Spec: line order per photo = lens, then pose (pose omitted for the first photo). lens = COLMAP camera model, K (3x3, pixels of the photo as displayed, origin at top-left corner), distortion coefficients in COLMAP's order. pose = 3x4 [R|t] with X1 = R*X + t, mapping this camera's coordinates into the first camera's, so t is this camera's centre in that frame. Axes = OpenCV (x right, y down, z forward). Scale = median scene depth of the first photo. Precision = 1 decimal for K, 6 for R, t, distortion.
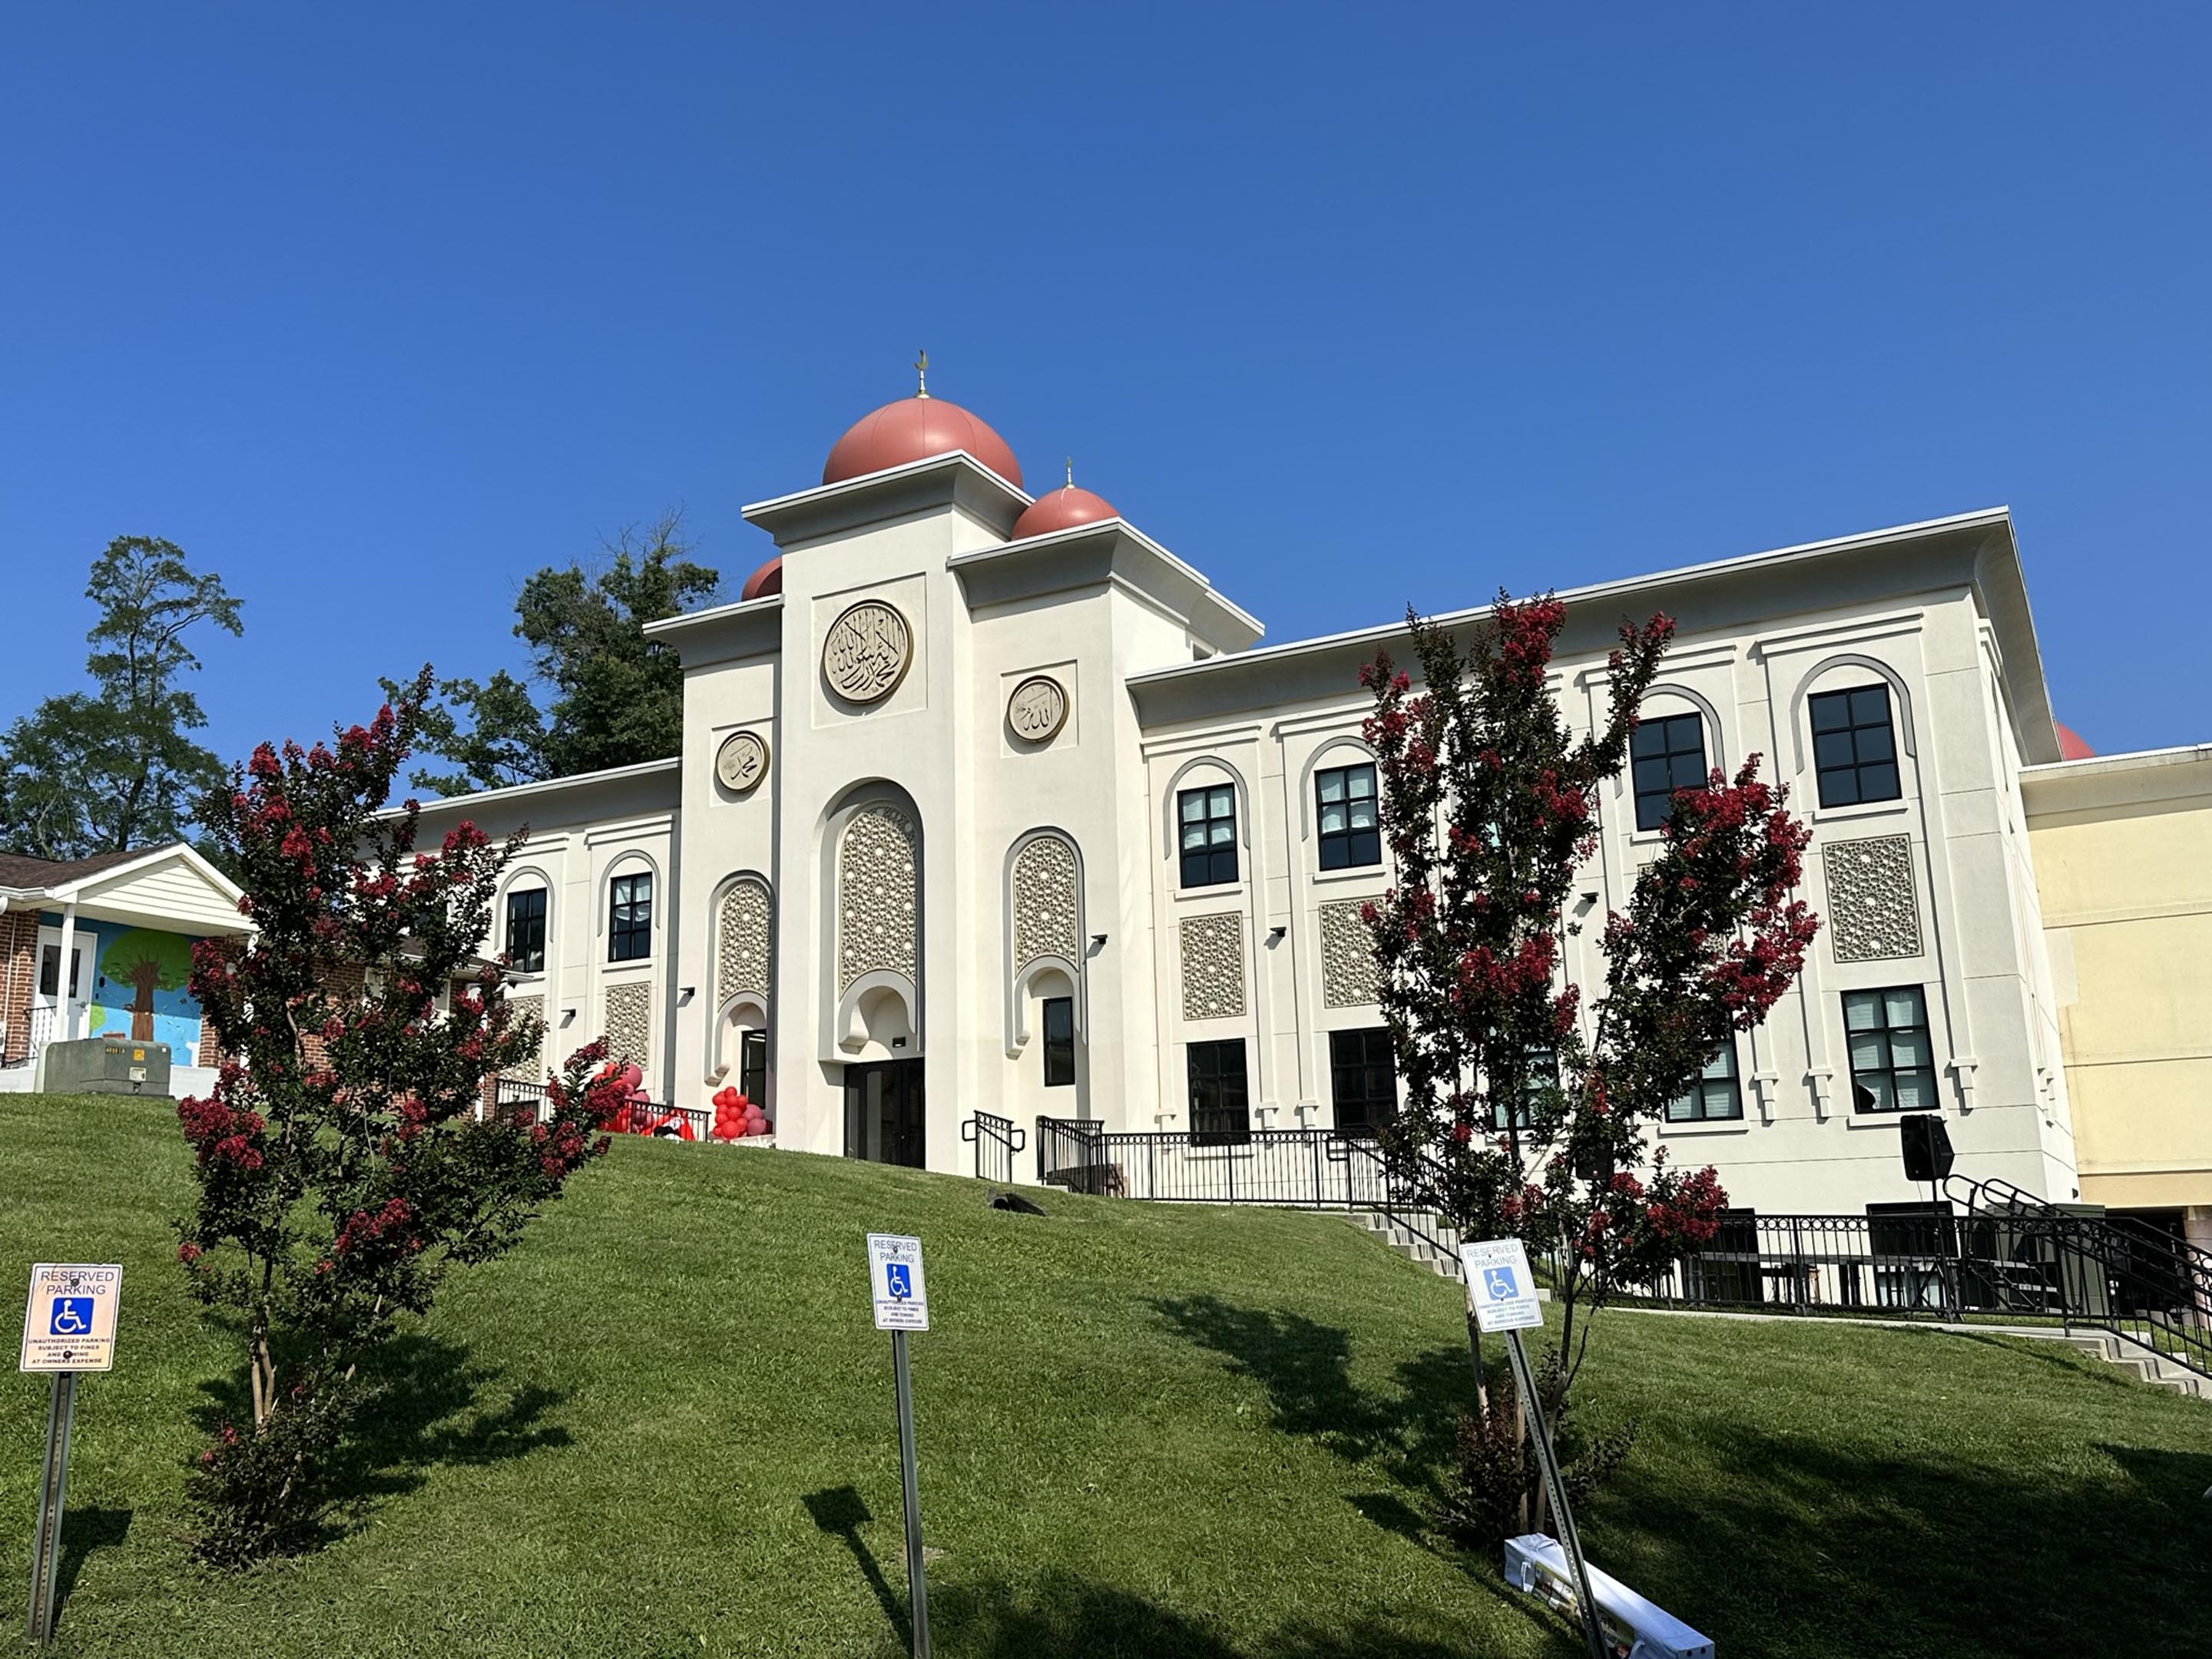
lens RADIAL K [[1935.8, 0, 1095.8], [0, 1935.8, 840.3], [0, 0, 1]] dist [0.084400, -0.000881]
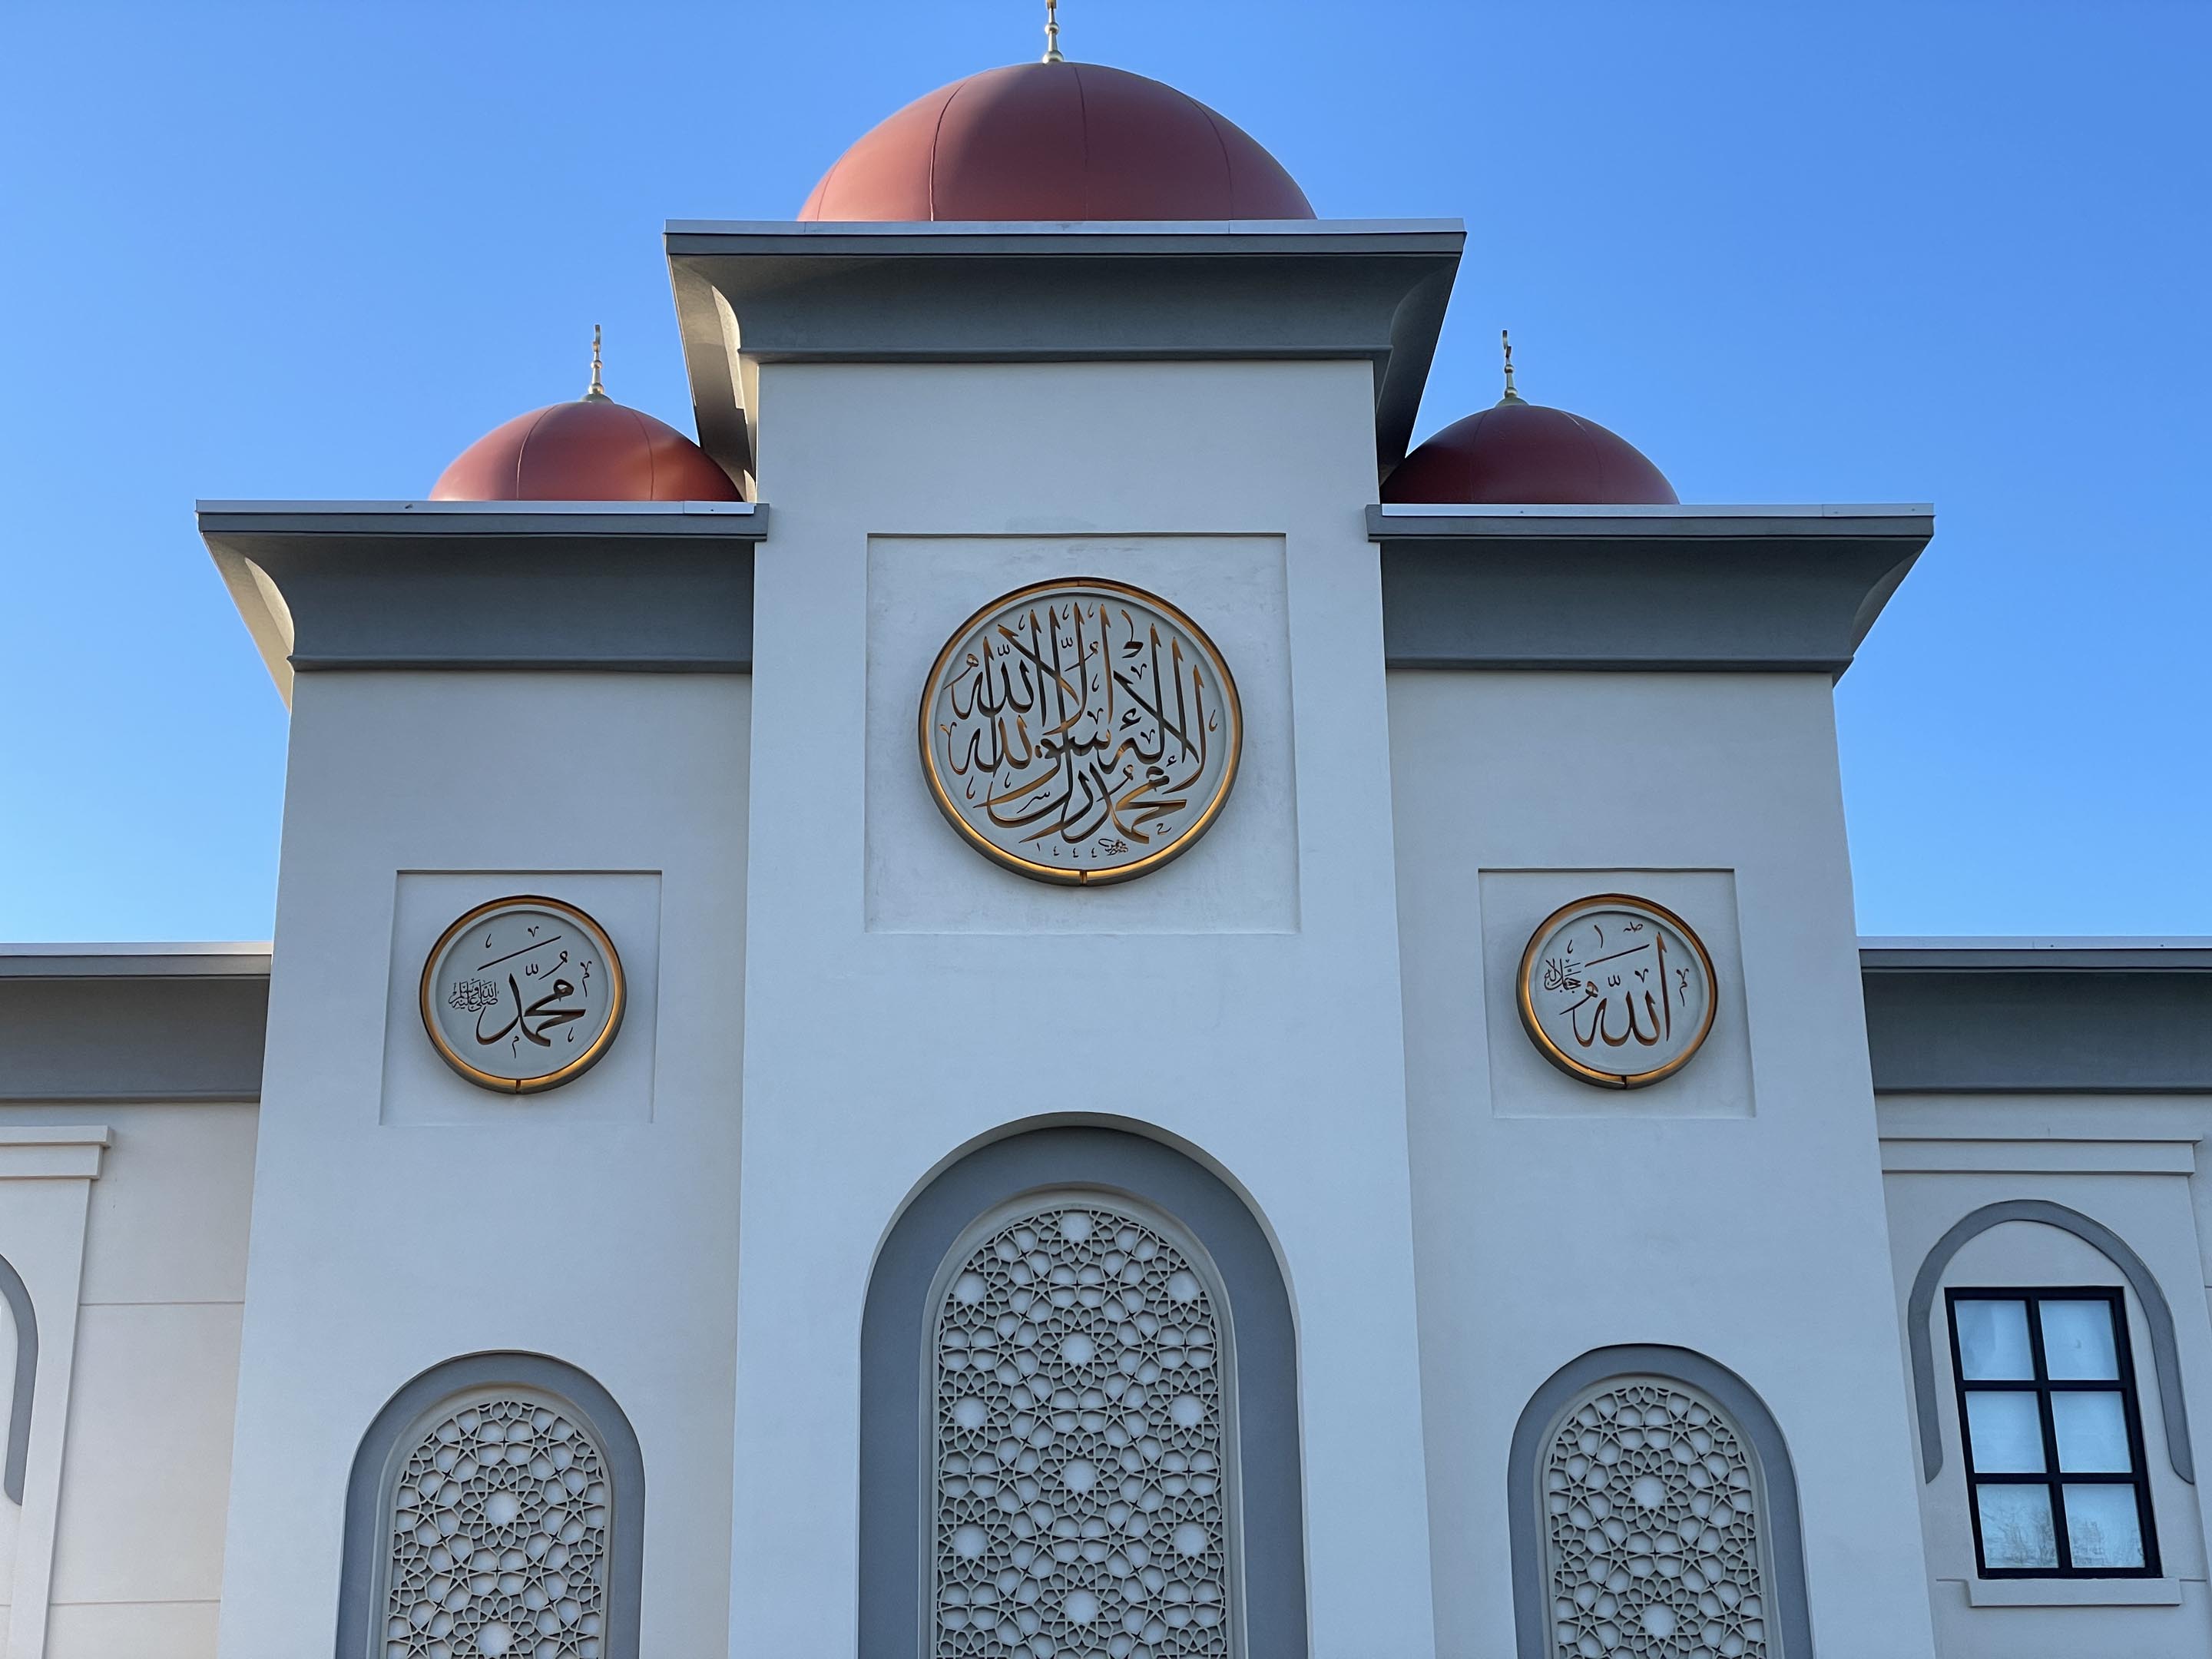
lens RADIAL K [[3268.0, 0, 1106.0], [0, 3268.0, 829.5], [0, 0, 1]] dist [0.140823, -0.090649]
pose [[0.855572, 0.187322, 0.482605, -0.393773], [-0.116100, 0.977922, -0.173753, 0.015838], [-0.504497, 0.092628, 0.858430, 0.548469]]
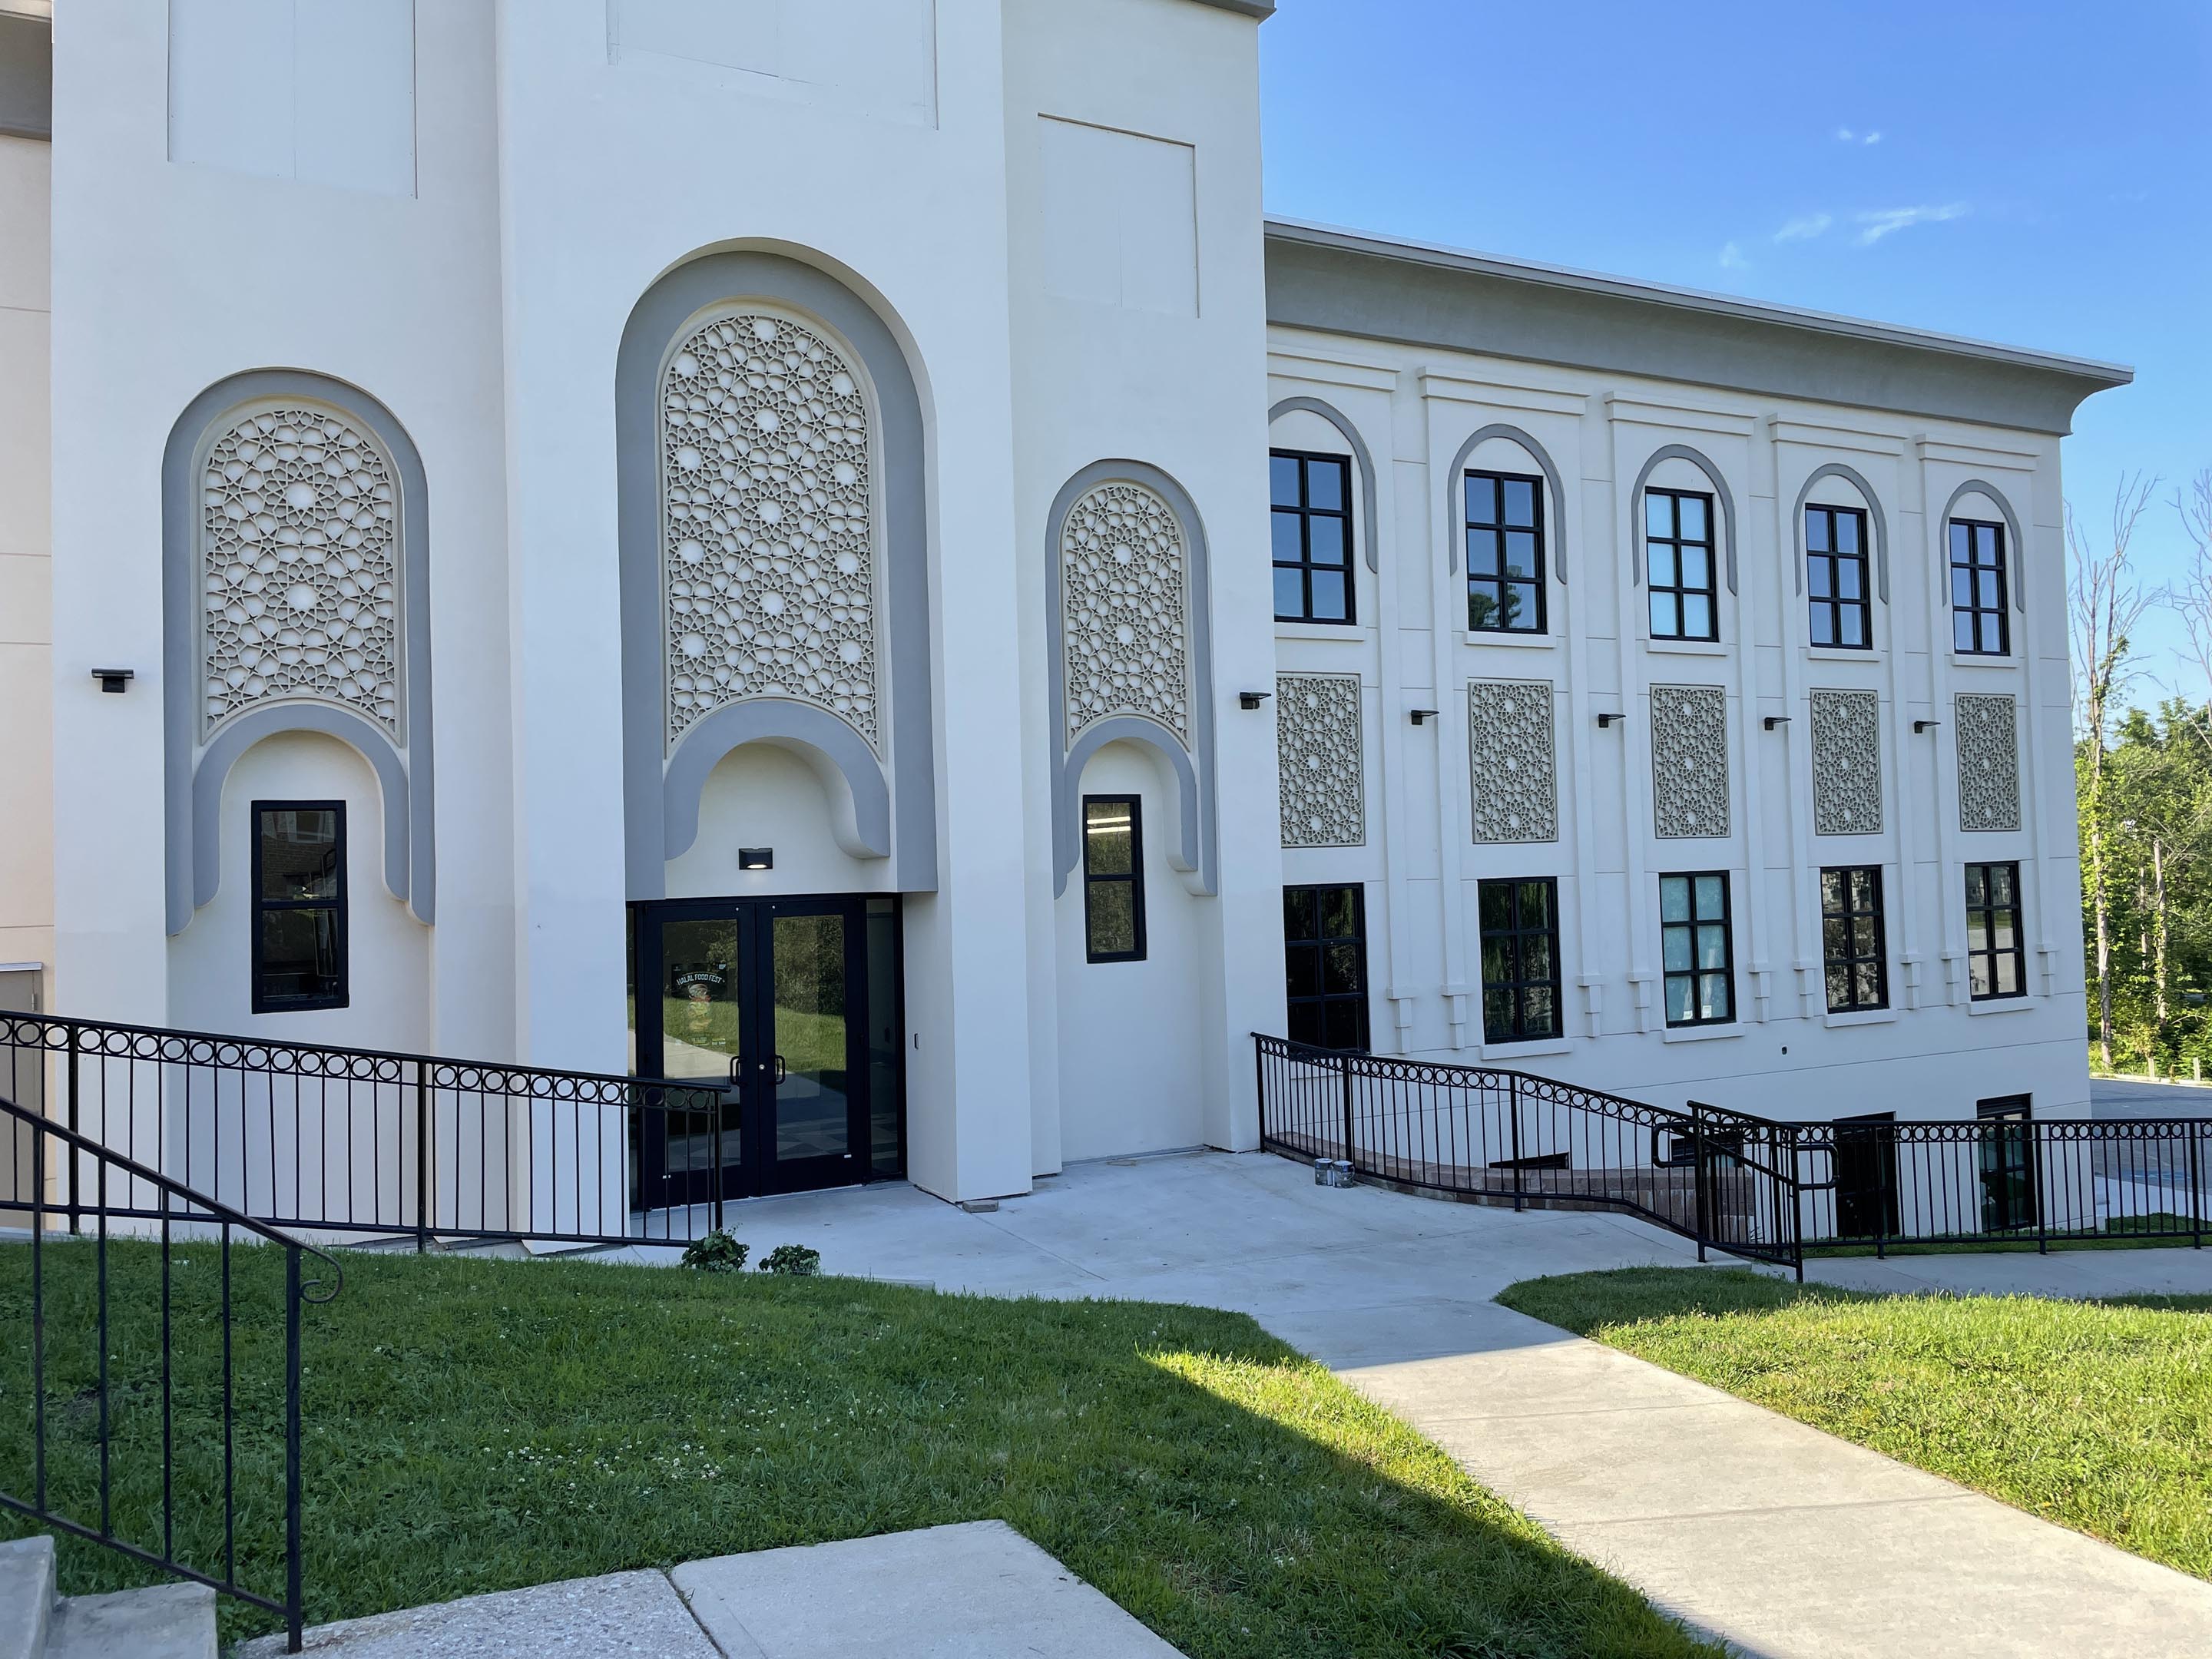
lens RADIAL K [[1670.3, 0, 1108.4], [0, 1670.3, 820.6], [0, 0, 1]] dist [0.095635, -0.131043]
pose [[0.553660, 0.033348, 0.832075, -0.390785], [-0.165569, 0.983657, 0.070746, 0.056030], [-0.816118, -0.176935, 0.550133, 0.739577]]
